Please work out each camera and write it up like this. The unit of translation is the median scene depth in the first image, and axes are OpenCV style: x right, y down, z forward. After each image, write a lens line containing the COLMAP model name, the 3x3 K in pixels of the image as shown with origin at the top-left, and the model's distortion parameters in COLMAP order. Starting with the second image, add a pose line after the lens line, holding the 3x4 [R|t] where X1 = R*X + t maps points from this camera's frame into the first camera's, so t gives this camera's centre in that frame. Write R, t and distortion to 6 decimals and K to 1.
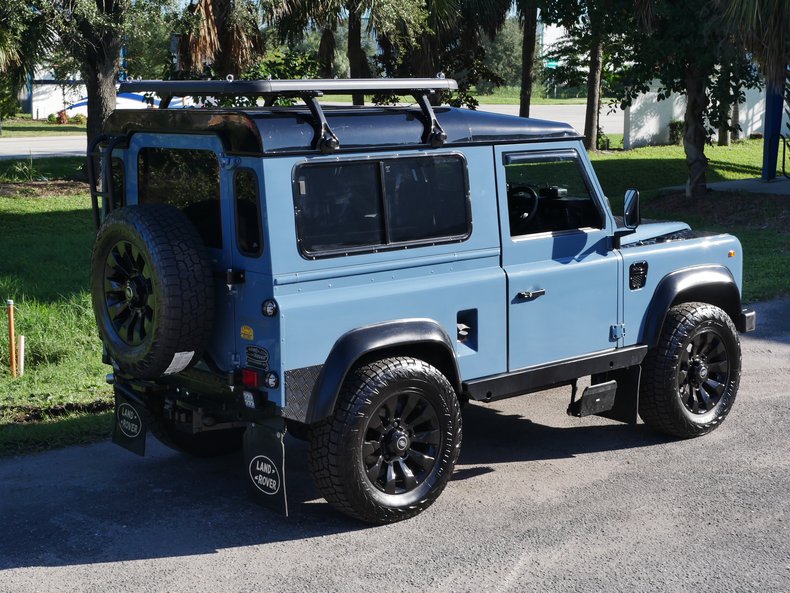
lens RADIAL K [[1363.0, 0, 398.2], [0, 1363.0, 302.1], [0, 0, 1]] dist [-0.000468, 0.000000]
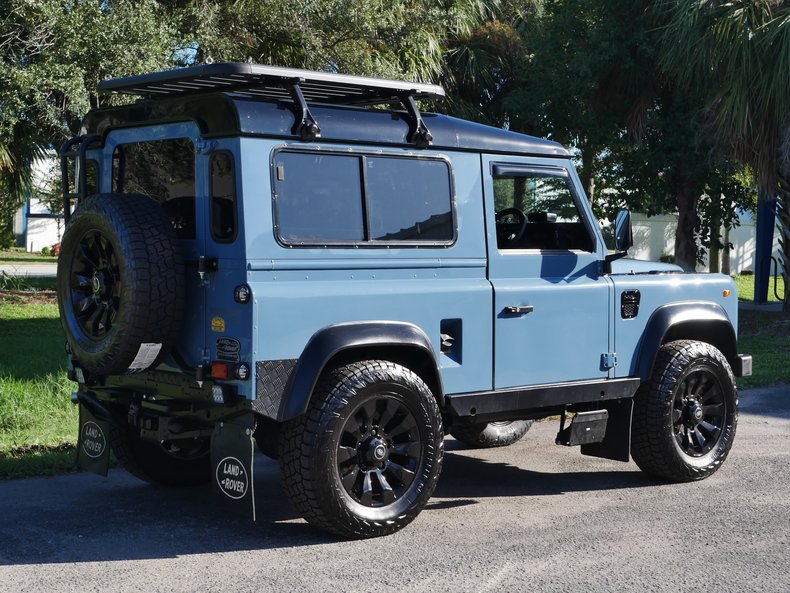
lens RADIAL K [[1363.0, 0, 395.9], [0, 1363.0, 293.7], [0, 0, 1]] dist [-0.000468, 0.000000]
pose [[0.999819, 0.018676, 0.003534, 0.008490], [-0.018121, 0.992687, -0.119346, 0.107106], [-0.005737, 0.119261, 0.992846, 0.053173]]
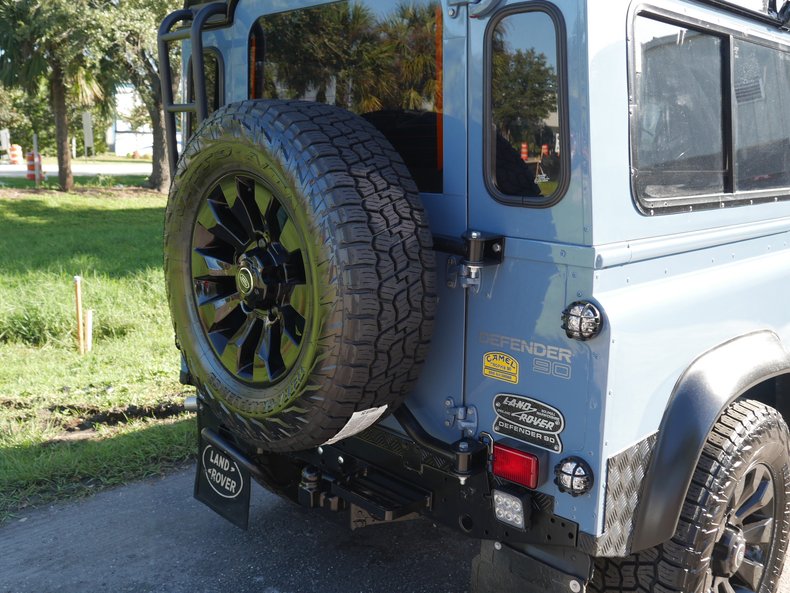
lens RADIAL K [[789.0, 0, 399.9], [0, 789.0, 295.5], [0, 0, 1]] dist [-0.009093, 0.000000]
pose [[0.996646, 0.008147, 0.081425, -0.161525], [-0.010254, 0.999622, 0.025493, -0.008883], [-0.081187, -0.026242, 0.996353, 0.695346]]
